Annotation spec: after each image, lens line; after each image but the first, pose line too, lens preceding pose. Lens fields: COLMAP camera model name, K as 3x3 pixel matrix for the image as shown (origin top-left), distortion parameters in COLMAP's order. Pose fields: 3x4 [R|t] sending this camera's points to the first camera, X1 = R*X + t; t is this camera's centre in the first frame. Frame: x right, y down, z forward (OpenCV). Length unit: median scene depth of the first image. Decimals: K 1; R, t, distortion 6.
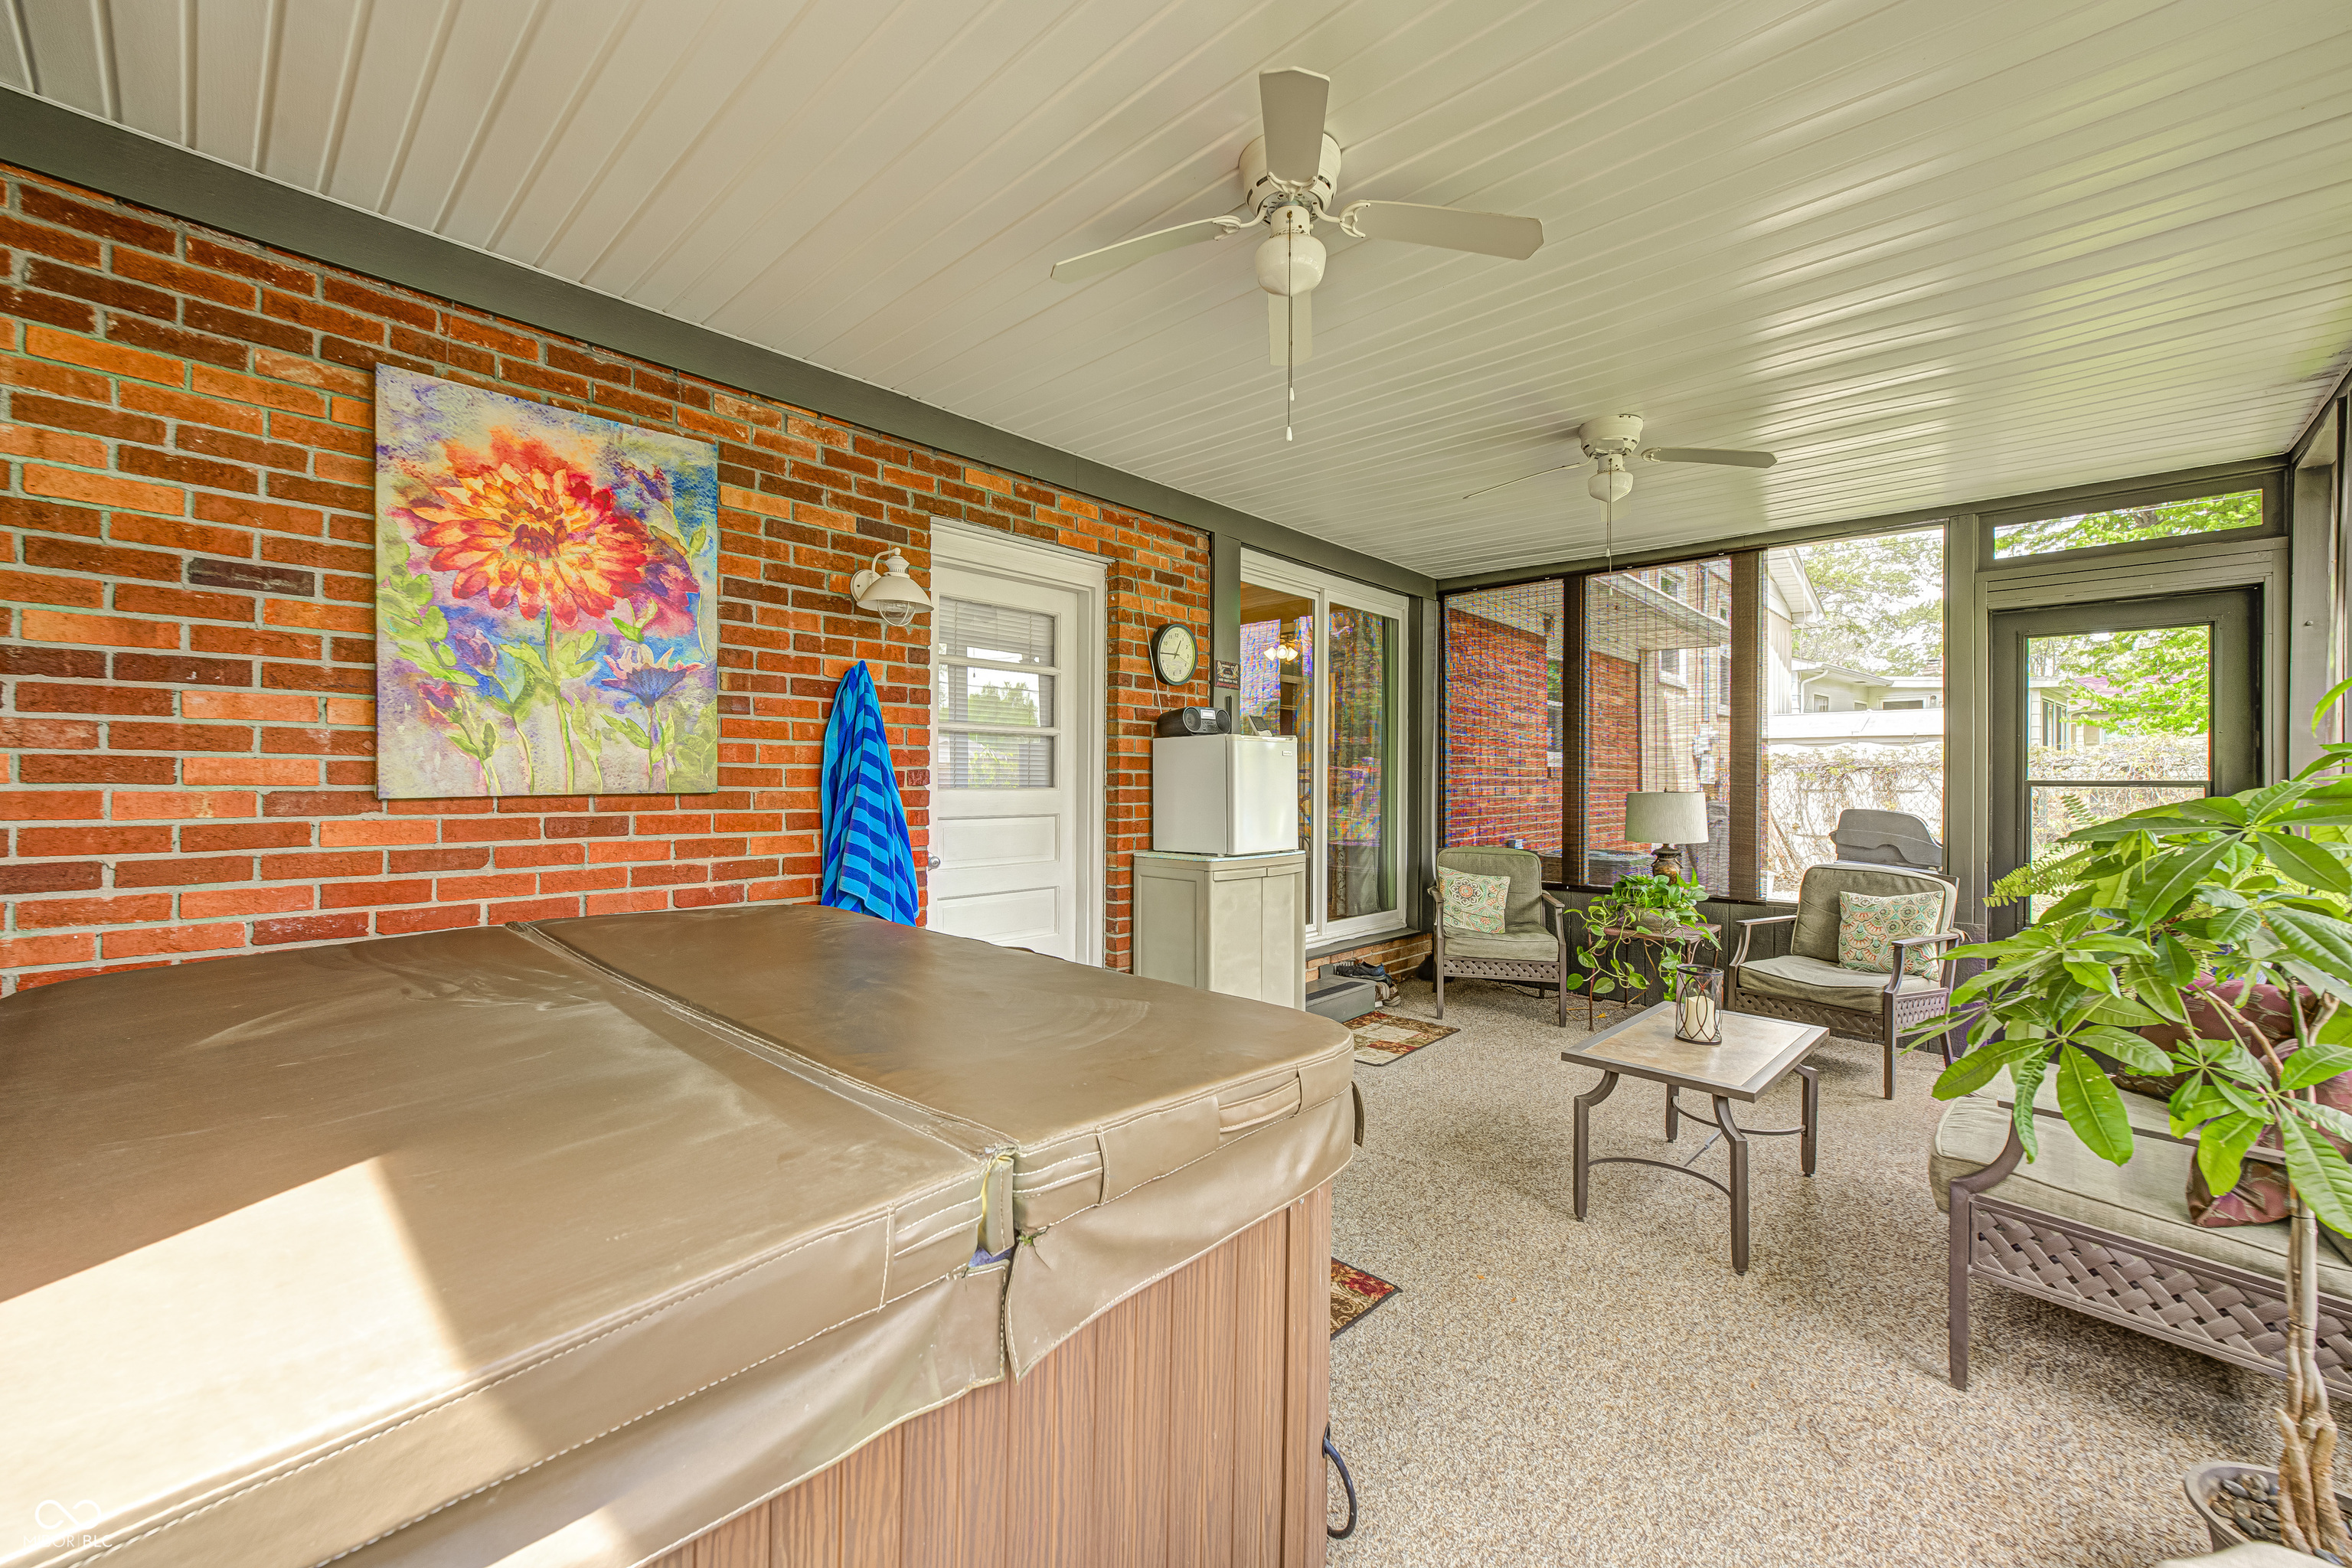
lens RADIAL K [[916.8, 0, 1173.2], [0, 916.8, 777.7], [0, 0, 1]] dist [0.001044, 0.000014]
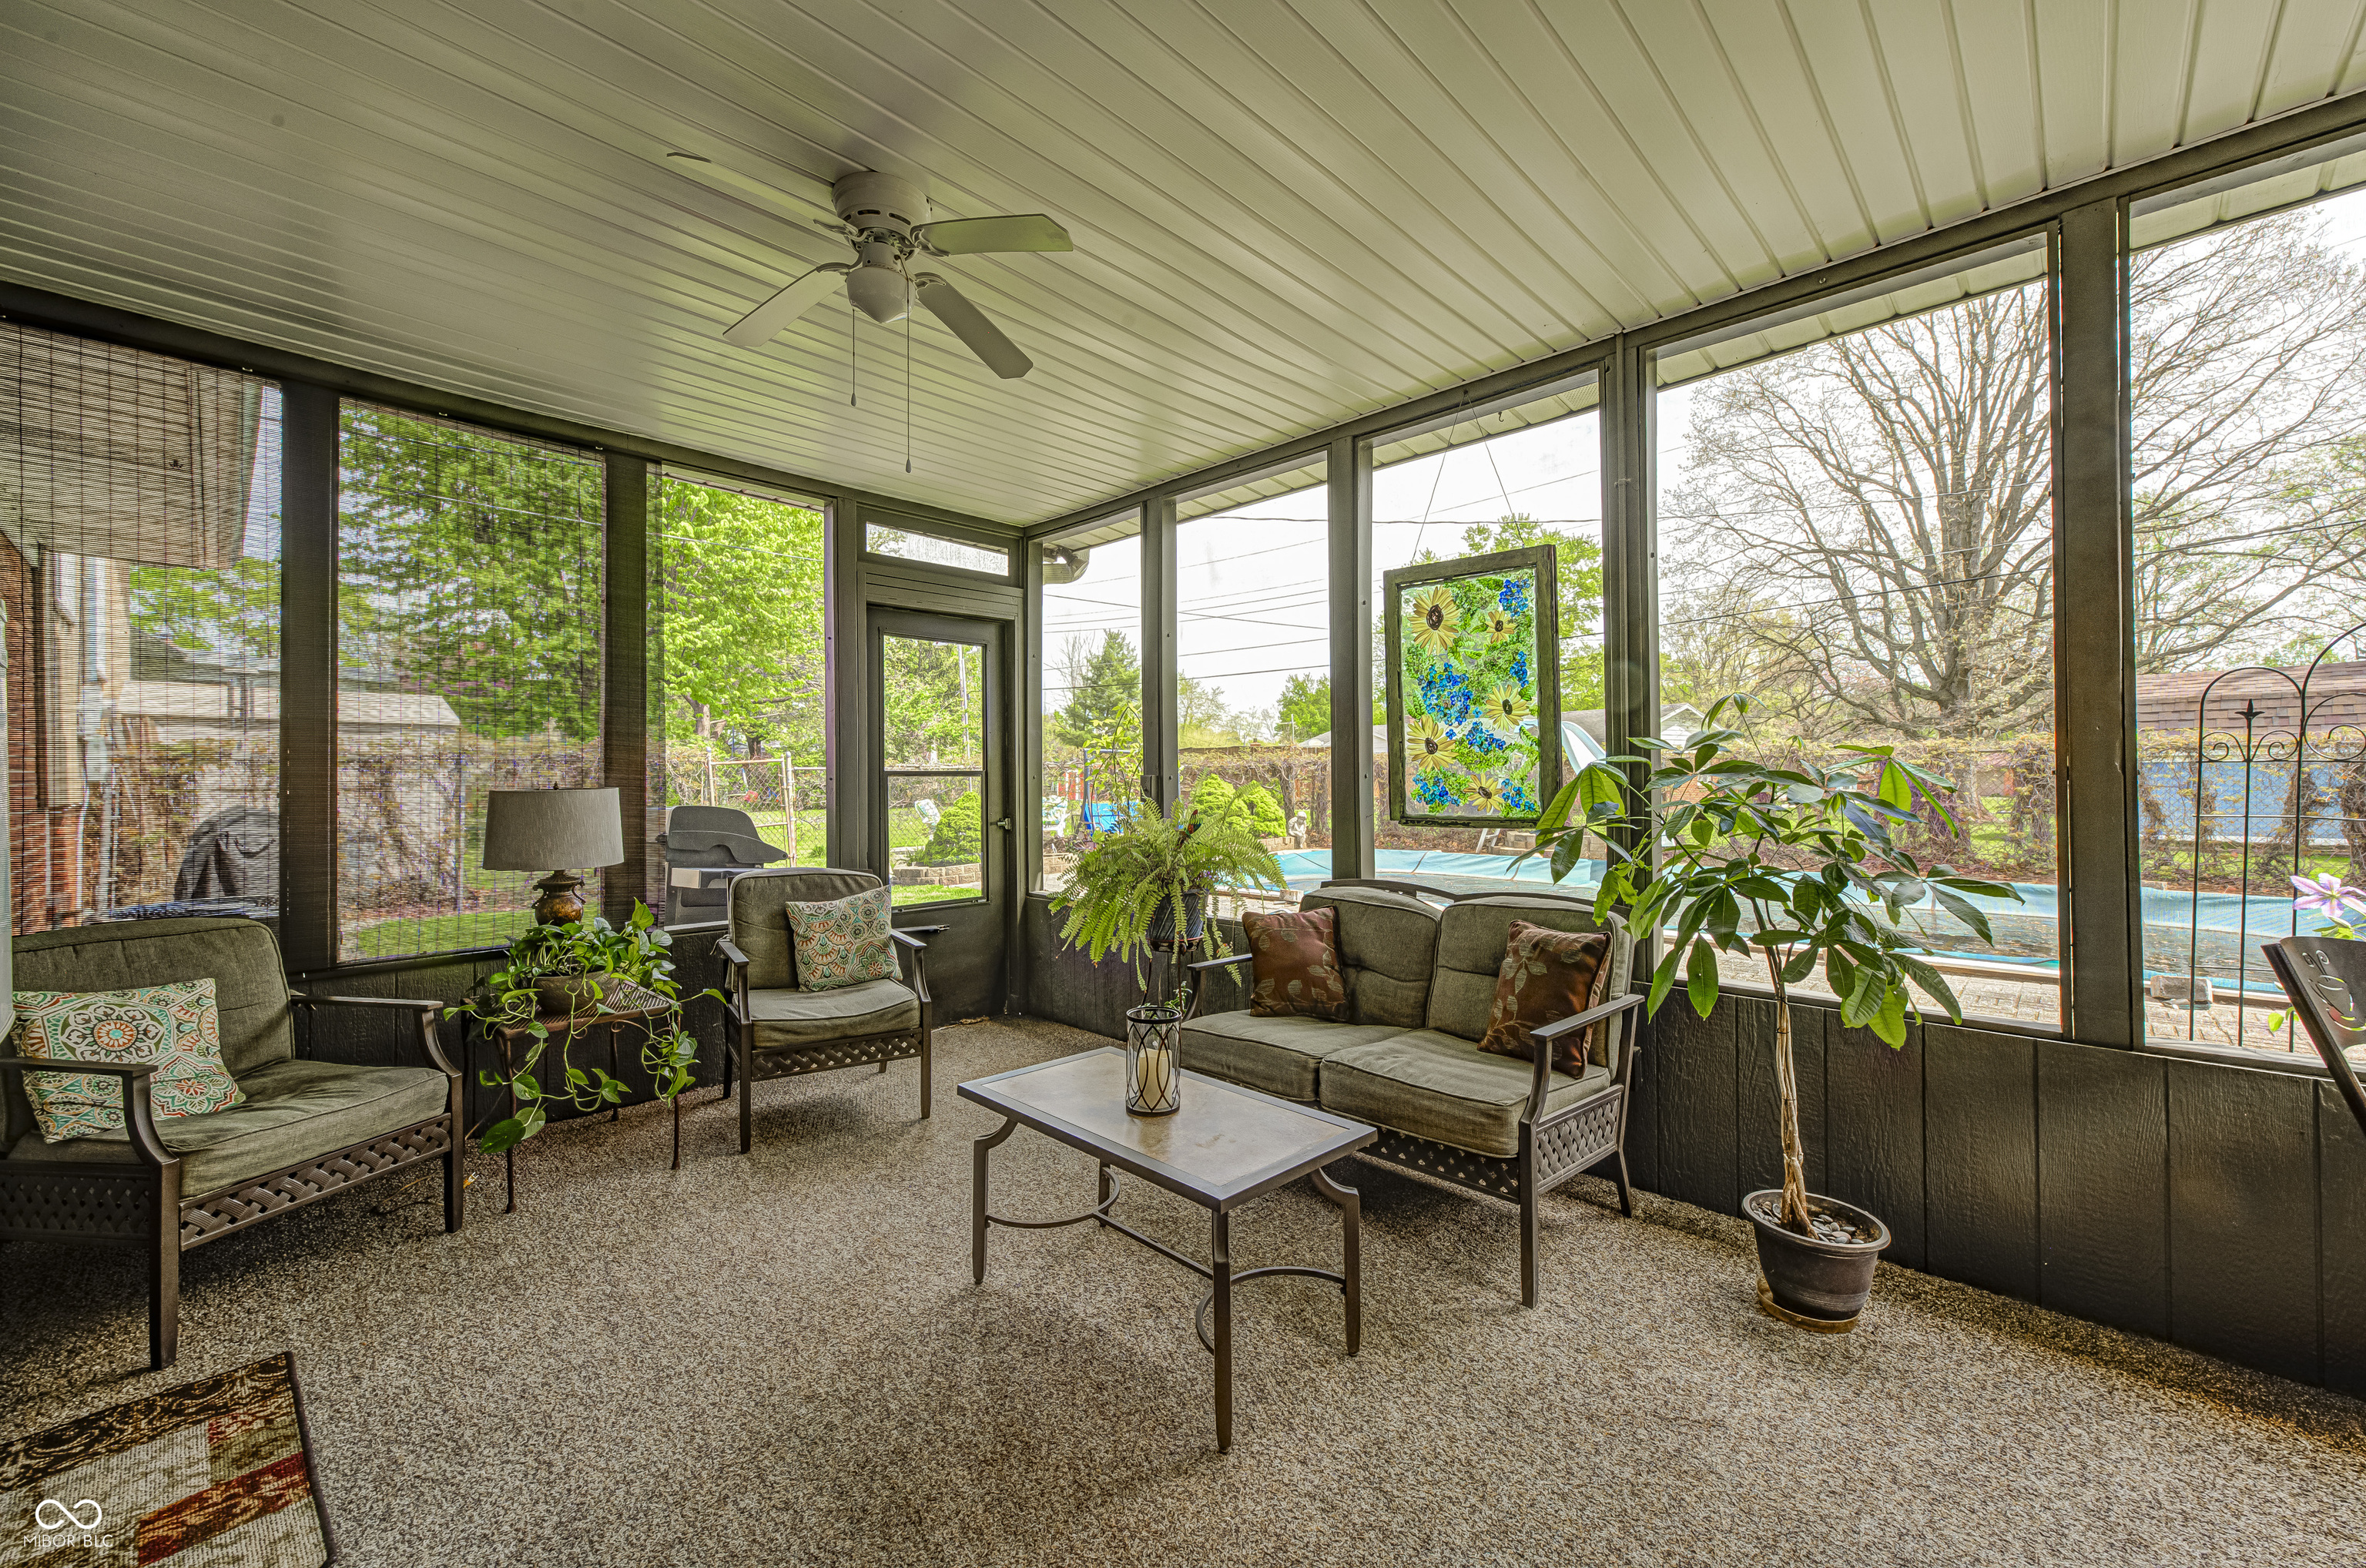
lens RADIAL K [[933.0, 0, 1191.4], [0, 933.0, 770.0], [0, 0, 1]] dist [0.000953, 0.000365]
pose [[0.017560, 0.002321, 0.999843, -0.124983], [0.003580, 0.999991, -0.002384, 0.005903], [-0.999839, 0.003621, 0.017552, 0.614342]]
